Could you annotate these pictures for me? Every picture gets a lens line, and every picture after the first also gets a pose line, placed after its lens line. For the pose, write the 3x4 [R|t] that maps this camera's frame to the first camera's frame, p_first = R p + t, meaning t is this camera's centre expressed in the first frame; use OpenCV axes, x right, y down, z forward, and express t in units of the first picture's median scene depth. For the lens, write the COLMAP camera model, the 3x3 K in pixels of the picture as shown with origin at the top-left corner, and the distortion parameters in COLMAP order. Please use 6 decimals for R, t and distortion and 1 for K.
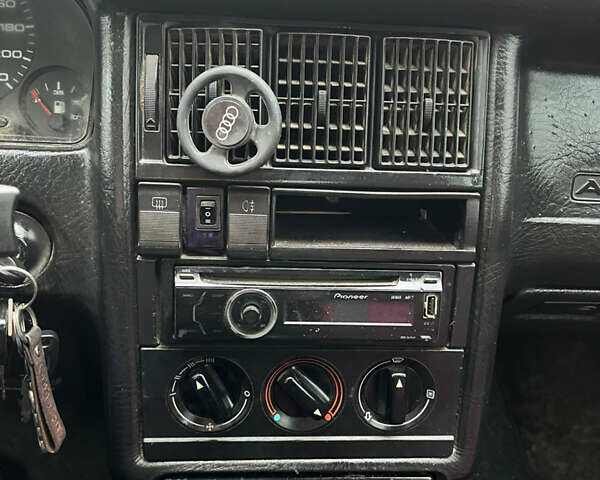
lens RADIAL K [[597.4, 0, 300.8], [0, 597.4, 231.5], [0, 0, 1]] dist [0.013133, 0.009235]
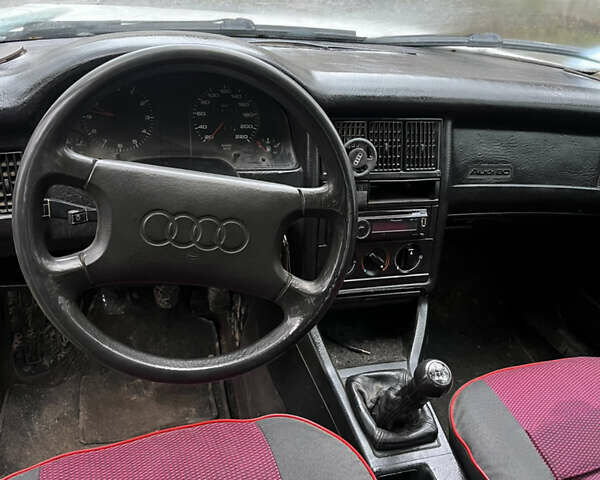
lens RADIAL K [[597.4, 0, 300.8], [0, 597.4, 231.5], [0, 0, 1]] dist [0.013133, 0.009235]
pose [[0.969629, -0.069553, 0.234481, -0.933758], [0.049675, 0.994734, 0.089645, -0.097479], [-0.239482, -0.075275, 0.967978, -1.434383]]
